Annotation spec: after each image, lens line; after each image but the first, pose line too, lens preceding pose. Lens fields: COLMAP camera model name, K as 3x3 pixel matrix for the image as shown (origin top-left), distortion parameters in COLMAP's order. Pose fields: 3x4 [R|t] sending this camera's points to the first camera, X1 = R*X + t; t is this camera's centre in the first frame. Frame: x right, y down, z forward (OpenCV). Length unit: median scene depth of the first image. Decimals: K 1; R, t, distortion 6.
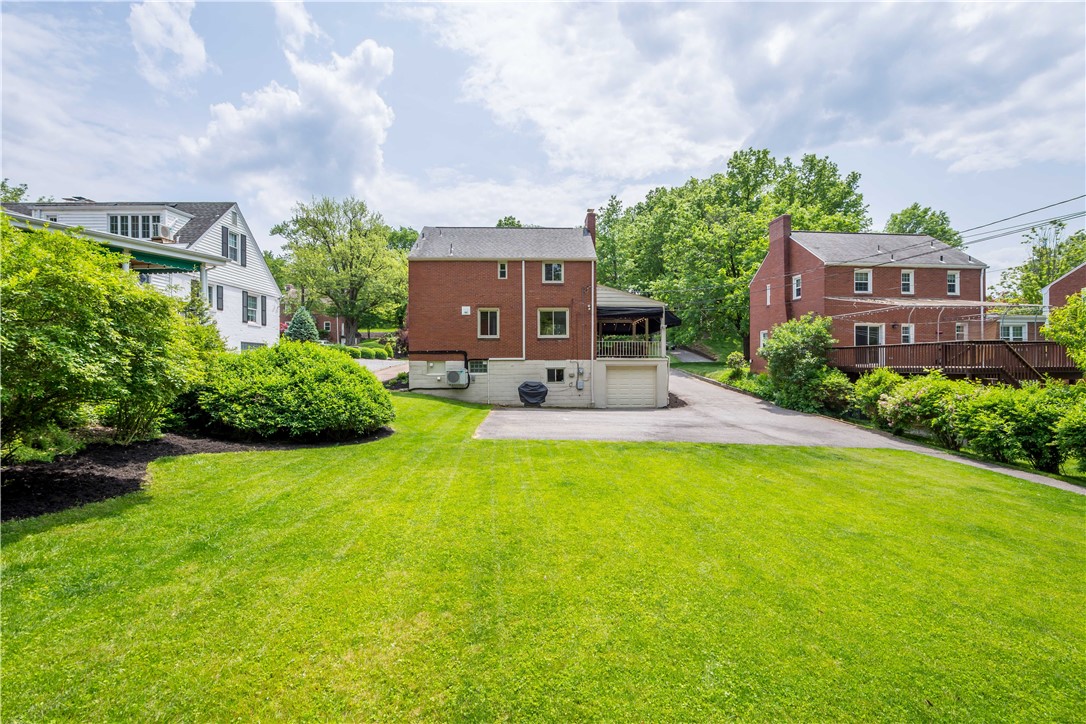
lens RADIAL K [[475.2, 0, 540.4], [0, 475.2, 360.5], [0, 0, 1]] dist [0.011273, -0.000880]
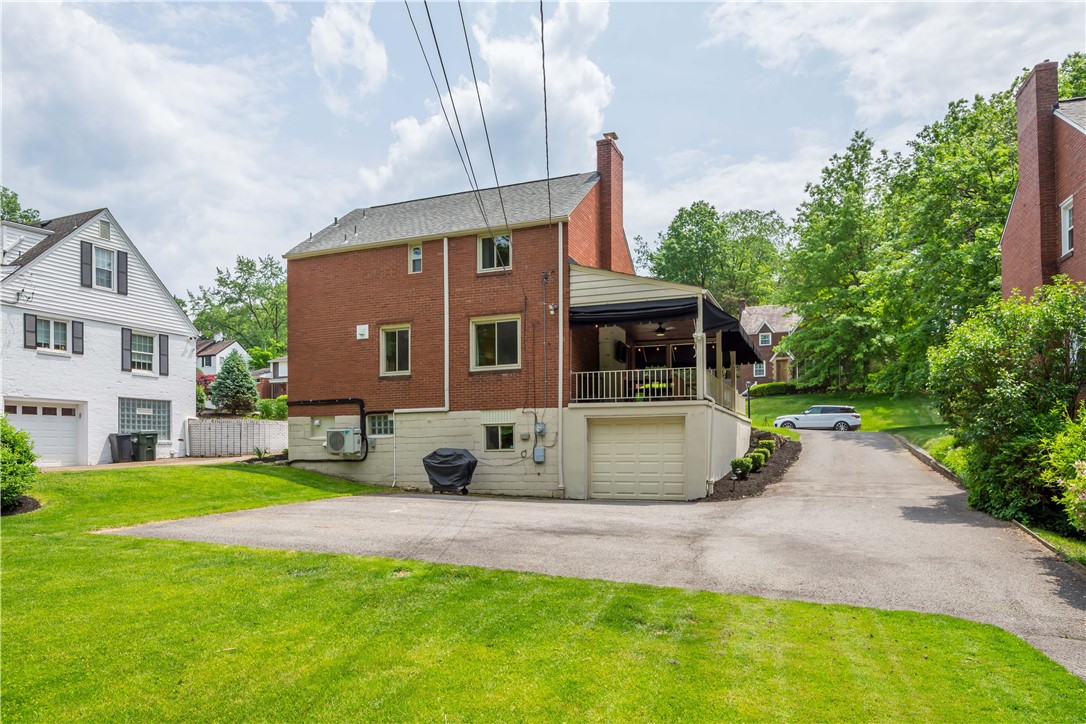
lens RADIAL K [[720.7, 0, 544.5], [0, 720.7, 448.7], [0, 0, 1]] dist [-0.006943, 0.005702]
pose [[0.916268, -0.006573, -0.400511, 0.415626], [0.008599, 0.999958, 0.003262, 0.041925], [0.400473, -0.006433, 0.916286, 0.249574]]
